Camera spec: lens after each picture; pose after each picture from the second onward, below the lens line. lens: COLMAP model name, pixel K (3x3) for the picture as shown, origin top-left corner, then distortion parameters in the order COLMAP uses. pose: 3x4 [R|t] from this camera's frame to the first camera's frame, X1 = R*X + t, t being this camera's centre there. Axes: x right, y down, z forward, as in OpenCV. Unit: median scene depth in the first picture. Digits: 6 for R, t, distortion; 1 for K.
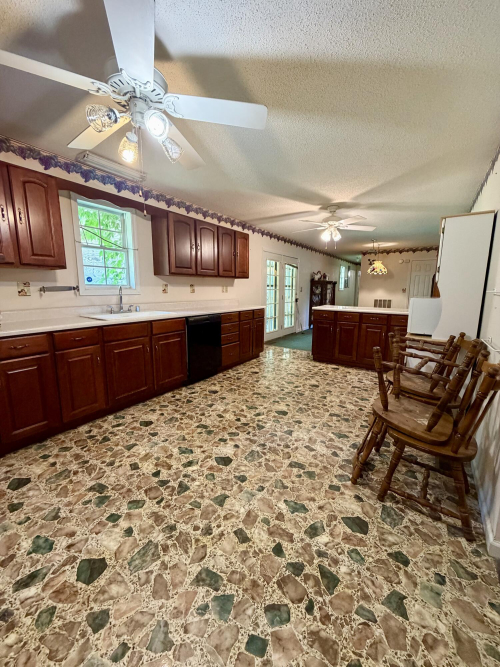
lens RADIAL K [[265.8, 0, 255.2], [0, 265.8, 328.7], [0, 0, 1]] dist [0.002253, 0.000197]
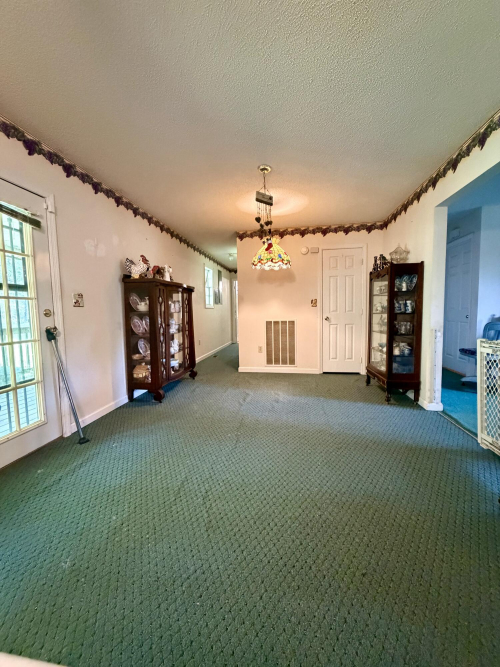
lens RADIAL K [[265.8, 0, 250.5], [0, 265.8, 332.6], [0, 0, 1]] dist [0.002253, 0.000197]
pose [[0.910909, -0.057933, 0.408519, 0.209988], [0.089380, 0.994290, -0.058297, -0.061682], [-0.402809, 0.089617, 0.910886, 0.555739]]
